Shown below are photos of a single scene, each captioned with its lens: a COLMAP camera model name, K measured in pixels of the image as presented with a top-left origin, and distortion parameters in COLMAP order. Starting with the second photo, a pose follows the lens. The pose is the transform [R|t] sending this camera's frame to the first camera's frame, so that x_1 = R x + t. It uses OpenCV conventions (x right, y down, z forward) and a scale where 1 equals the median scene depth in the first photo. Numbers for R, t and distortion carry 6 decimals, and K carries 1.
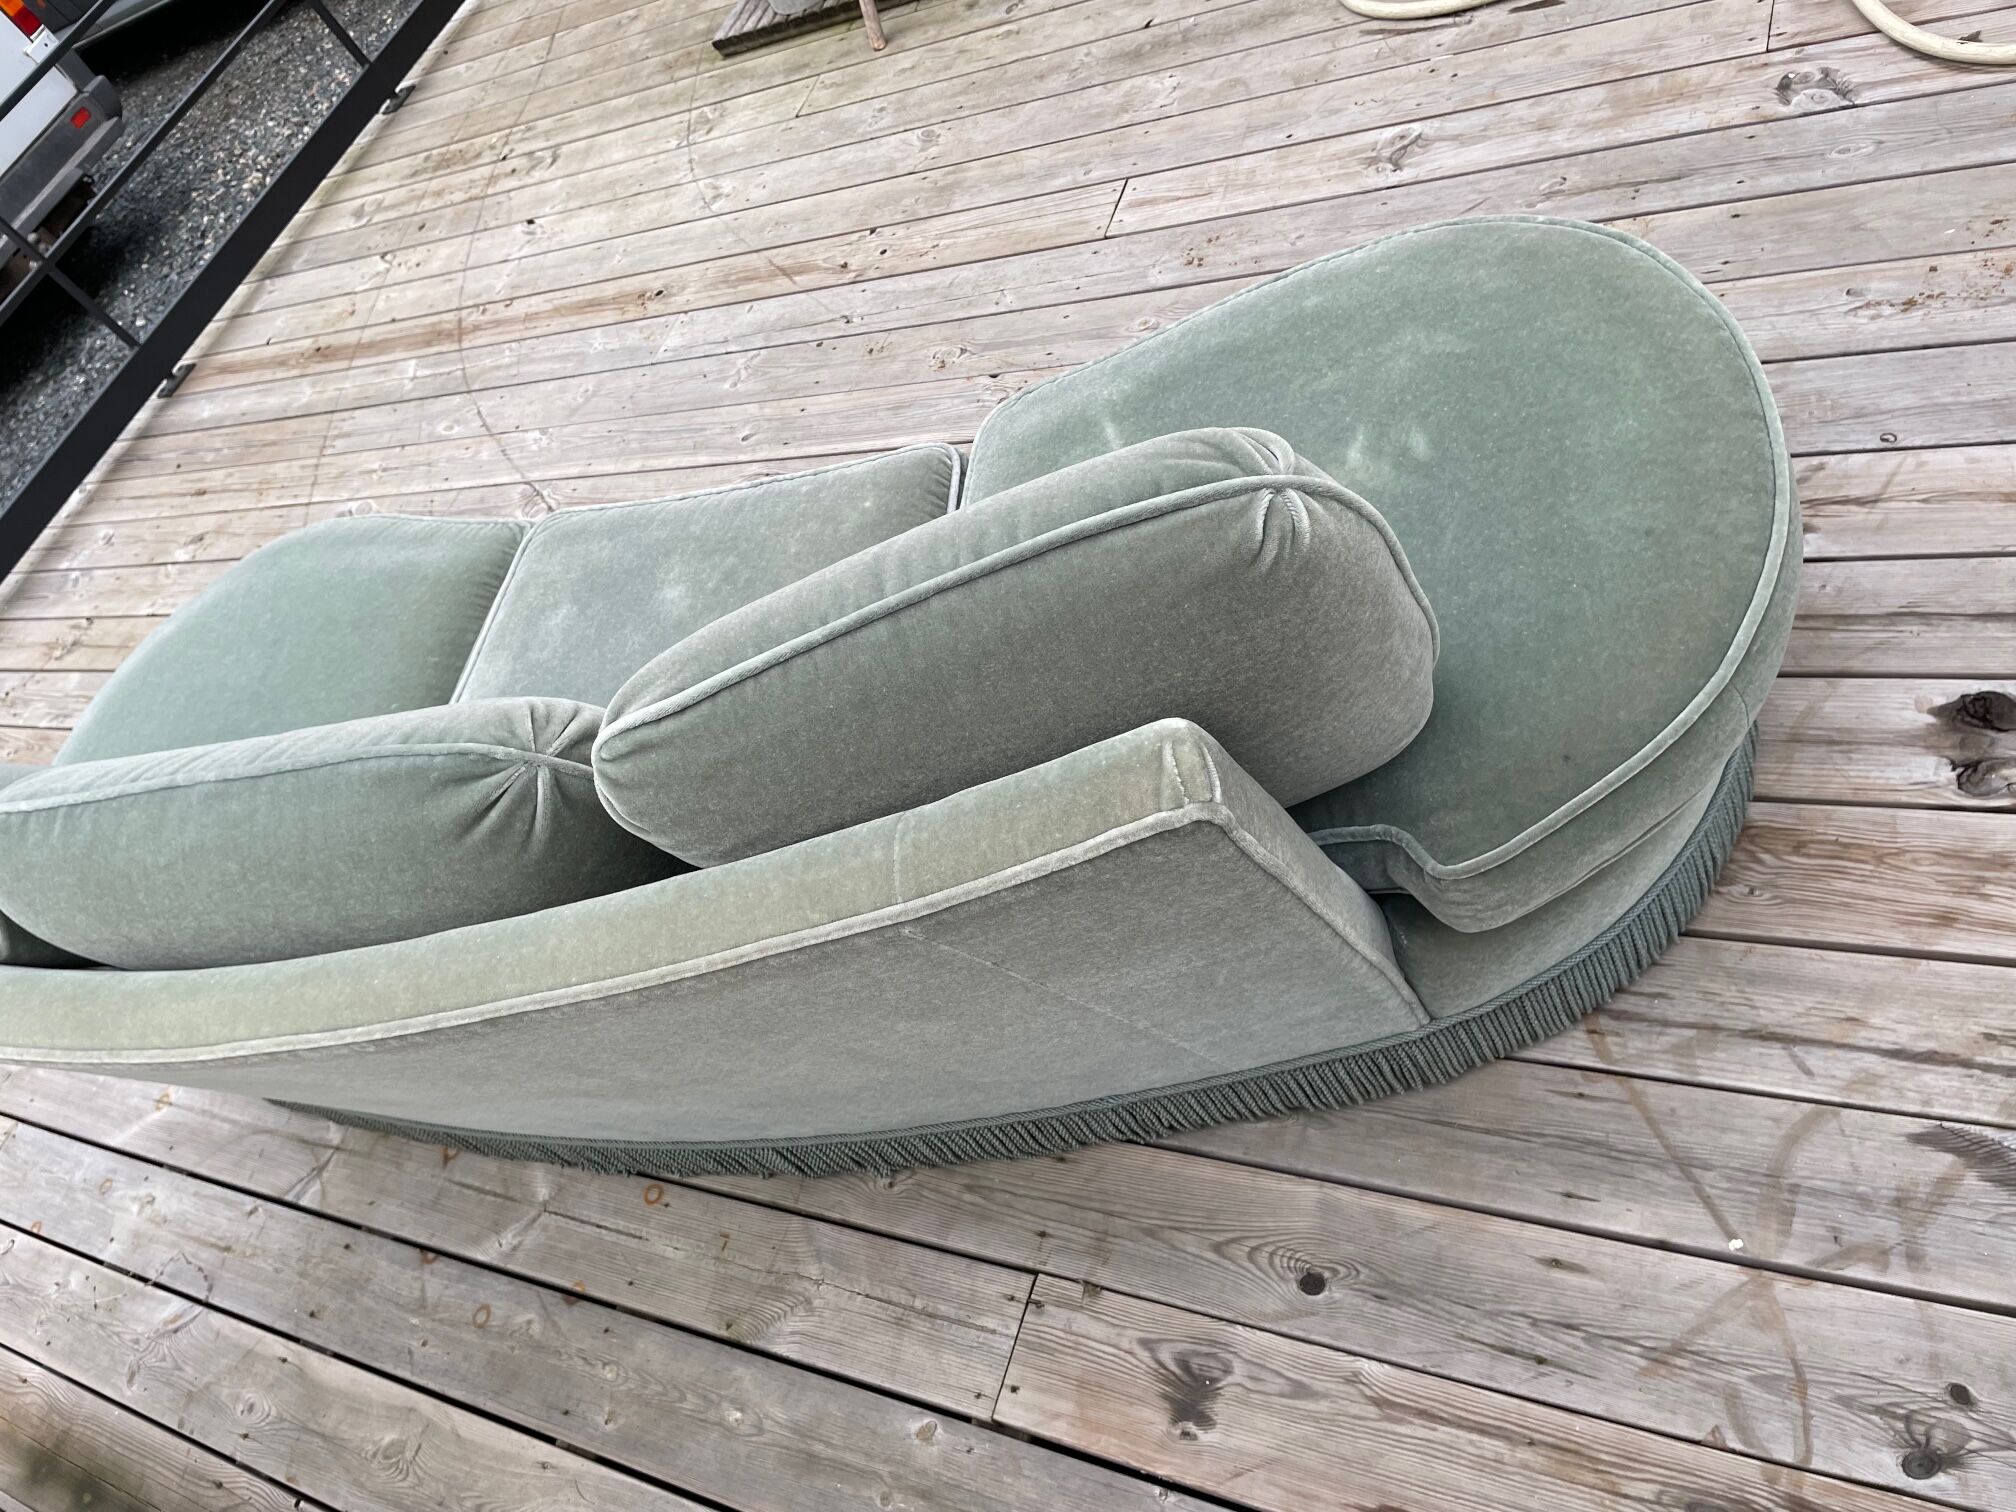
lens RADIAL K [[1528.8, 0, 1005.5], [0, 1528.8, 719.9], [0, 0, 1]] dist [0.084671, -0.110966]
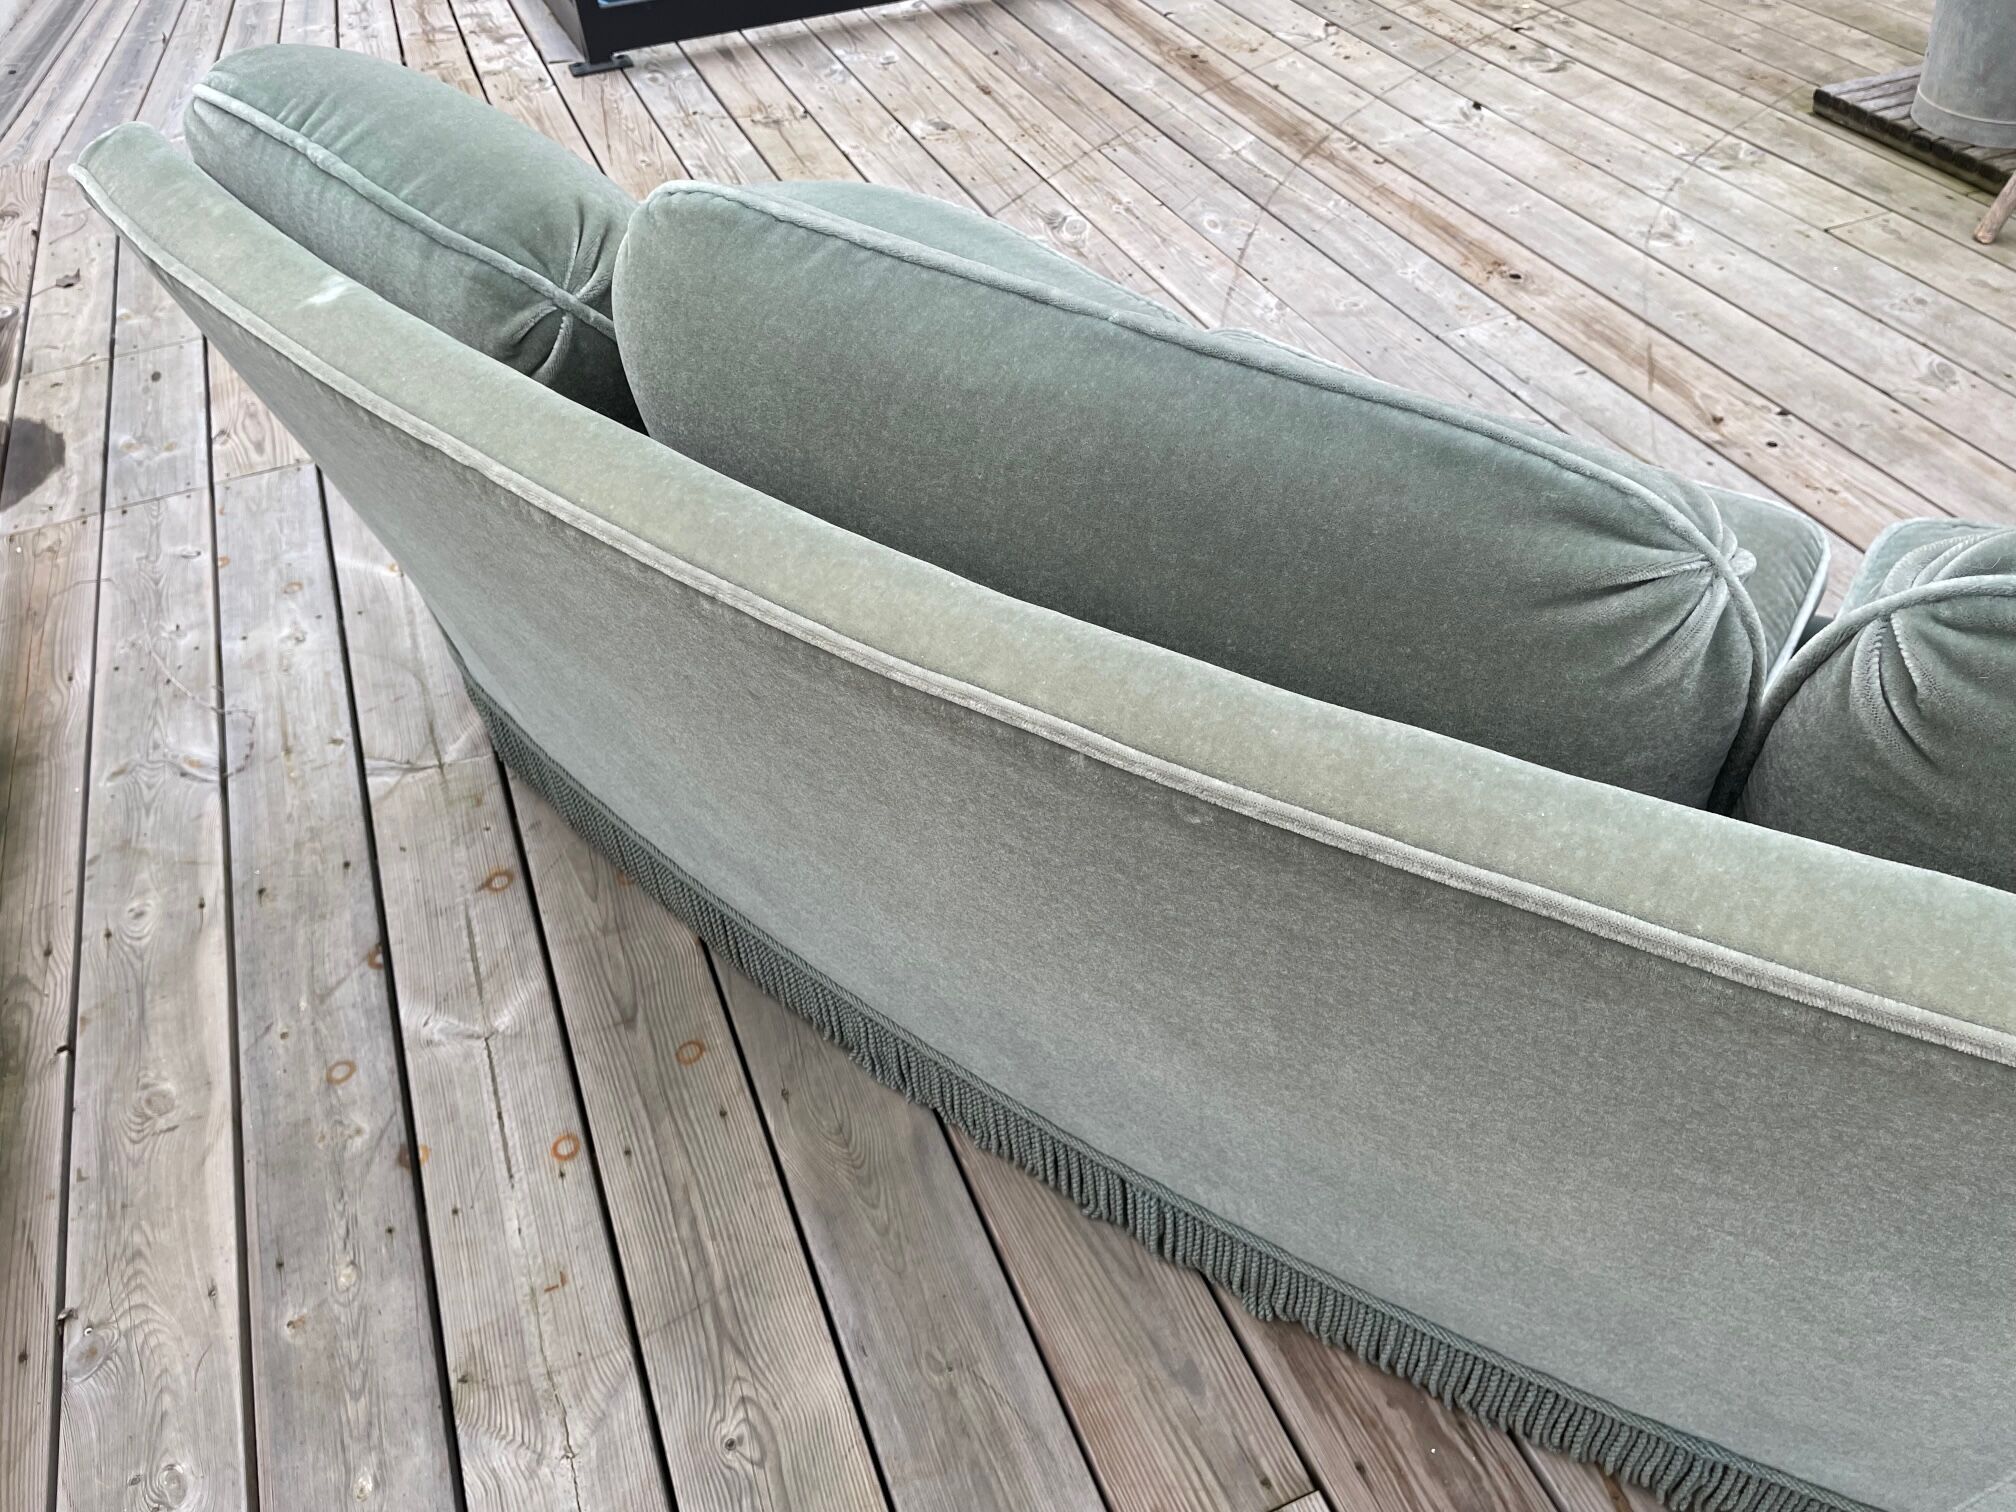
lens RADIAL K [[1528.8, 0, 1031.8], [0, 1528.8, 756.3], [0, 0, 1]] dist [0.084671, -0.110966]
pose [[0.638860, 0.742430, -0.201632, -0.068840], [-0.724705, 0.668729, 0.166143, -0.109422], [0.258187, 0.039981, 0.965267, 0.307009]]
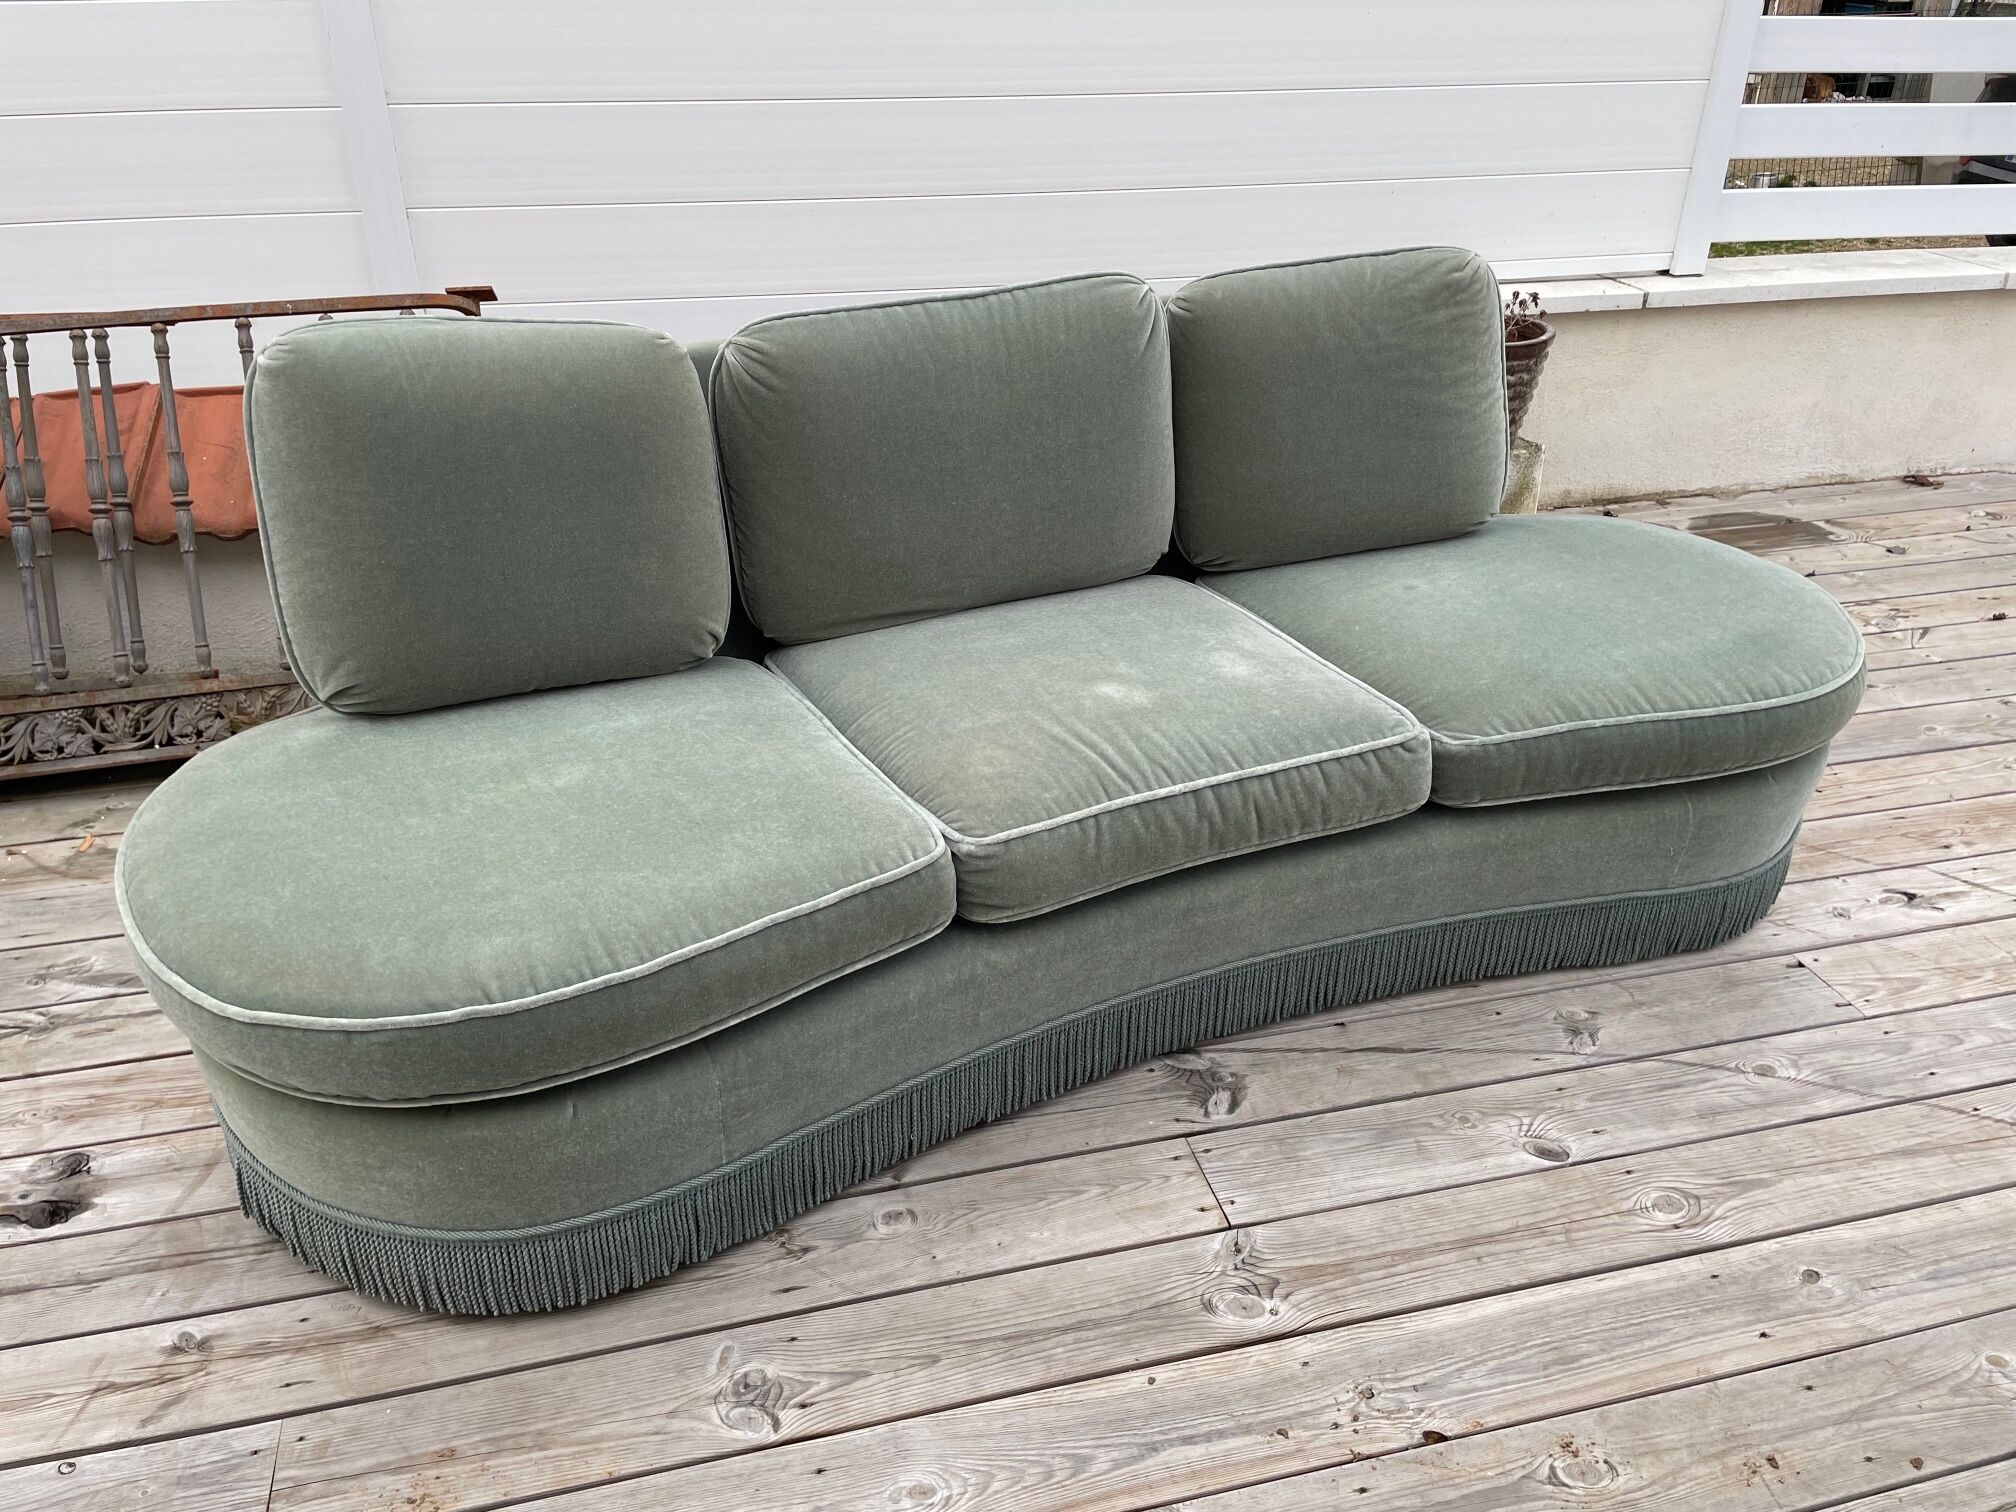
lens RADIAL K [[1528.8, 0, 990.6], [0, 1528.8, 752.9], [0, 0, 1]] dist [0.084671, -0.110966]
pose [[-0.733347, 0.635804, -0.240740, 0.126991], [-0.220012, 0.113105, 0.968918, -1.047861], [0.643271, 0.763518, 0.056940, 0.867757]]
